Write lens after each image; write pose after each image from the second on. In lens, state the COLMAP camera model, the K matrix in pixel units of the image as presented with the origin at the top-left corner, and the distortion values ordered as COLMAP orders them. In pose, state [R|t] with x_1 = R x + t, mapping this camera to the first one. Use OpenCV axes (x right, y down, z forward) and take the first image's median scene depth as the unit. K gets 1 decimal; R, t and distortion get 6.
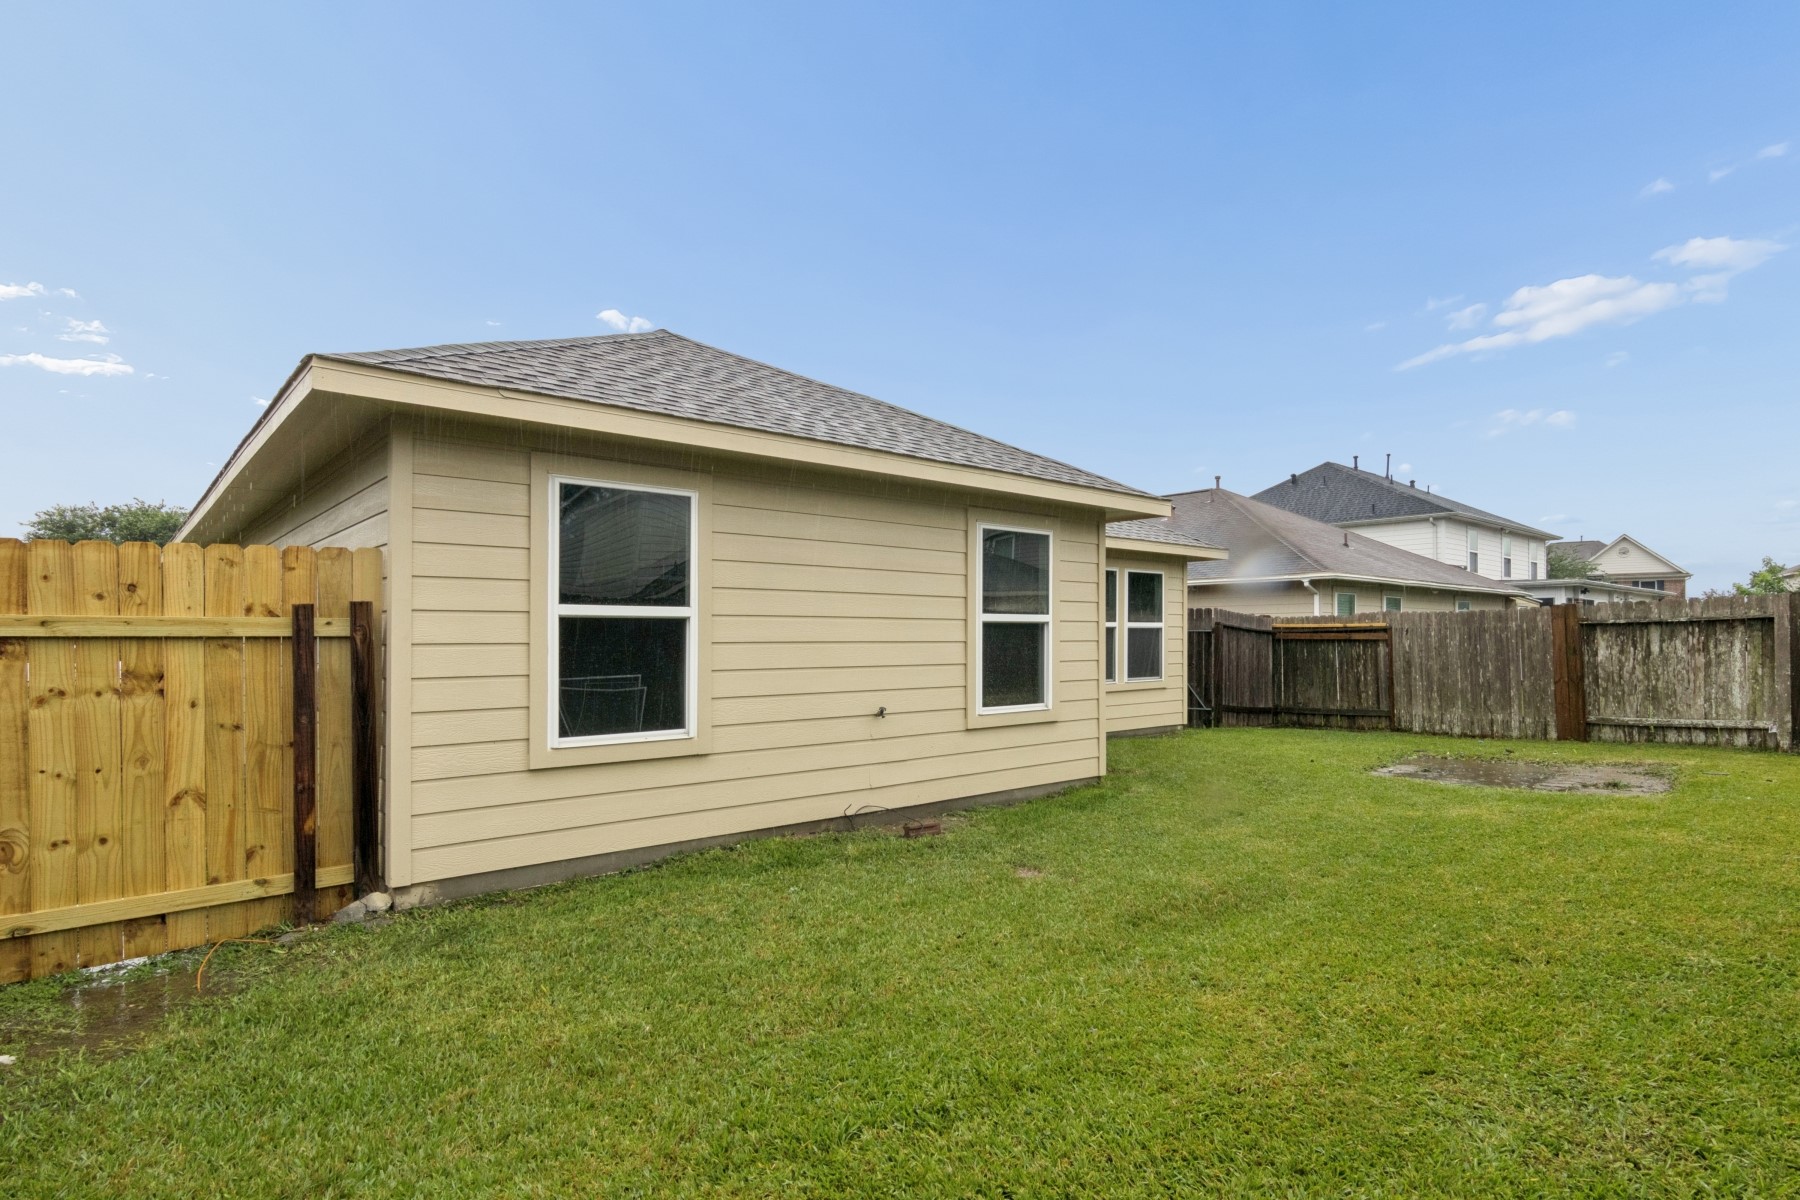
lens RADIAL K [[930.4, 0, 902.0], [0, 930.4, 623.8], [0, 0, 1]] dist [-0.000560, 0.001280]
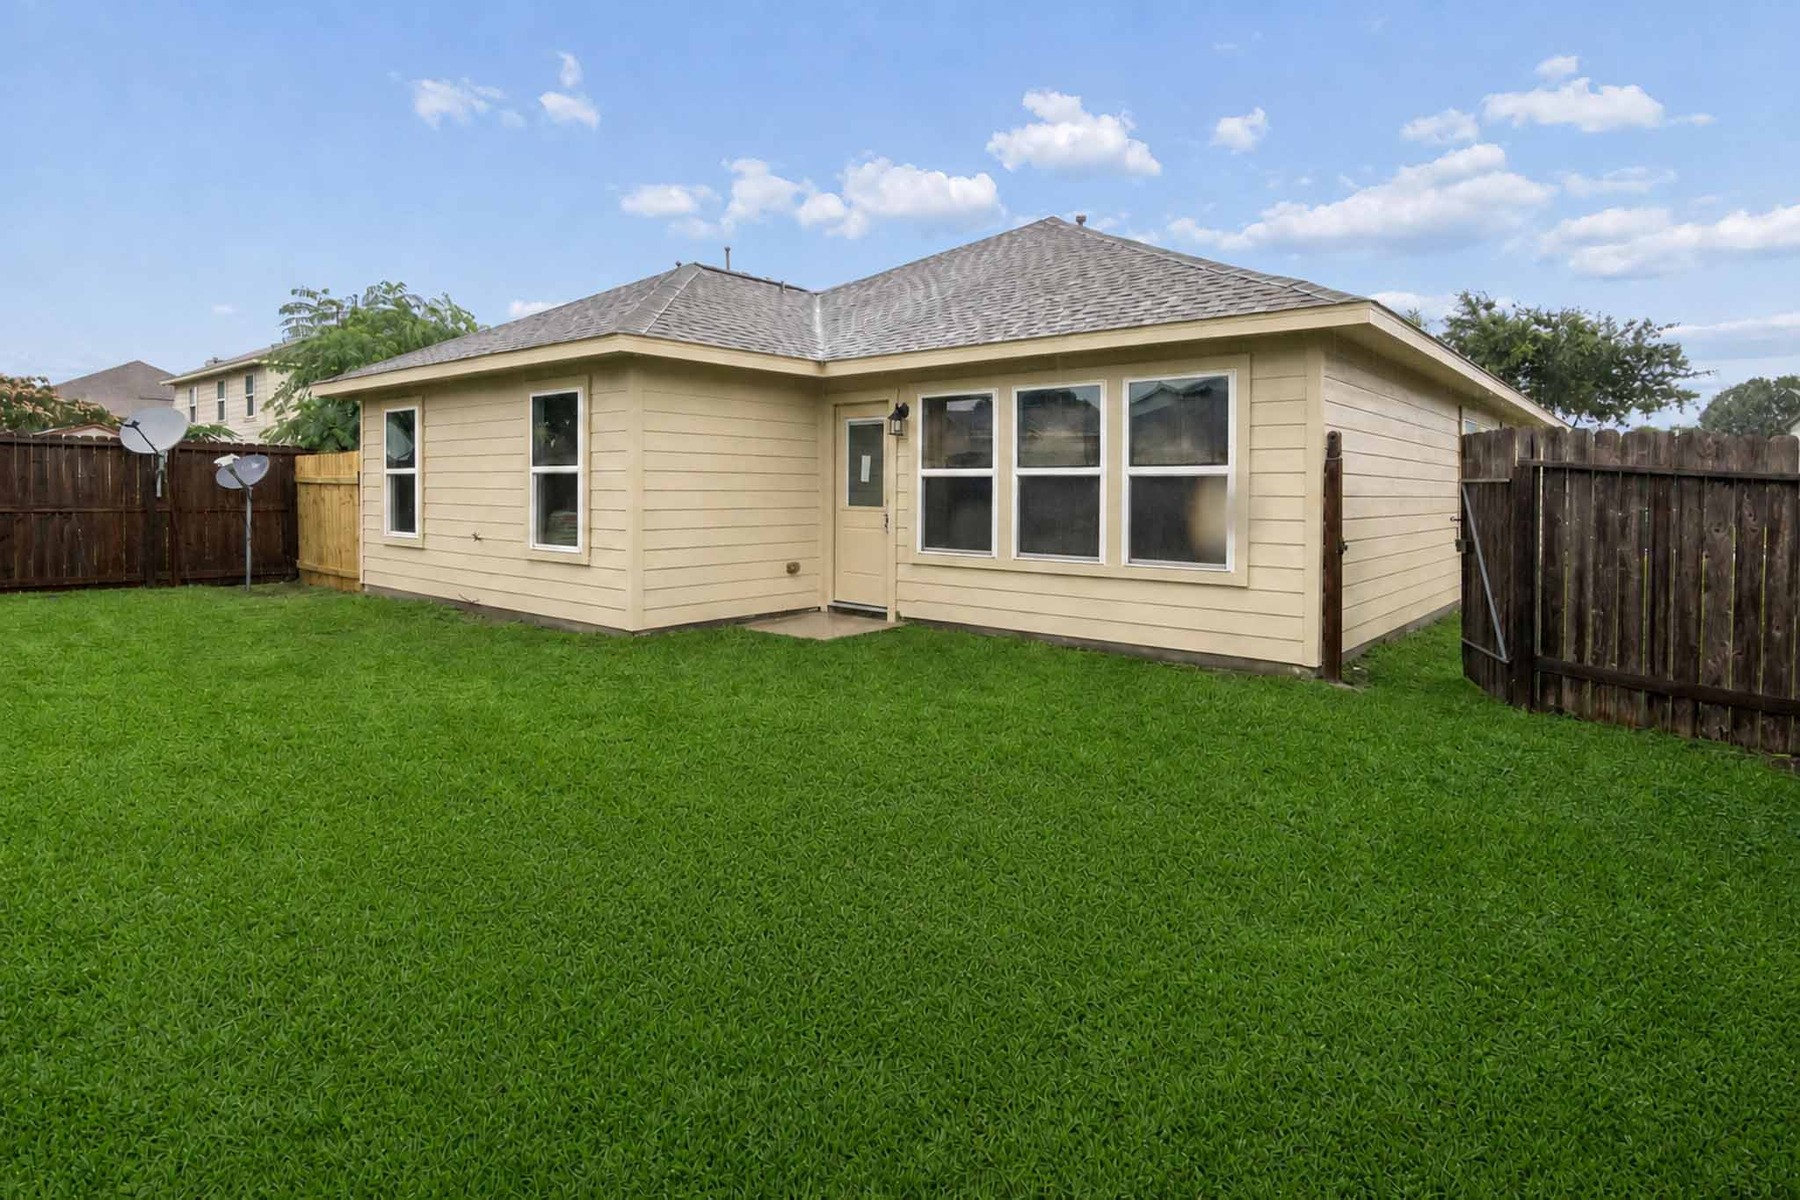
lens RADIAL K [[930.4, 0, 902.0], [0, 930.4, 623.8], [0, 0, 1]] dist [-0.000560, 0.001280]
pose [[0.184623, 0.137779, -0.973104, 0.960959], [0.005268, 0.989972, 0.141167, 0.015559], [0.982795, -0.031189, 0.182046, 0.847236]]
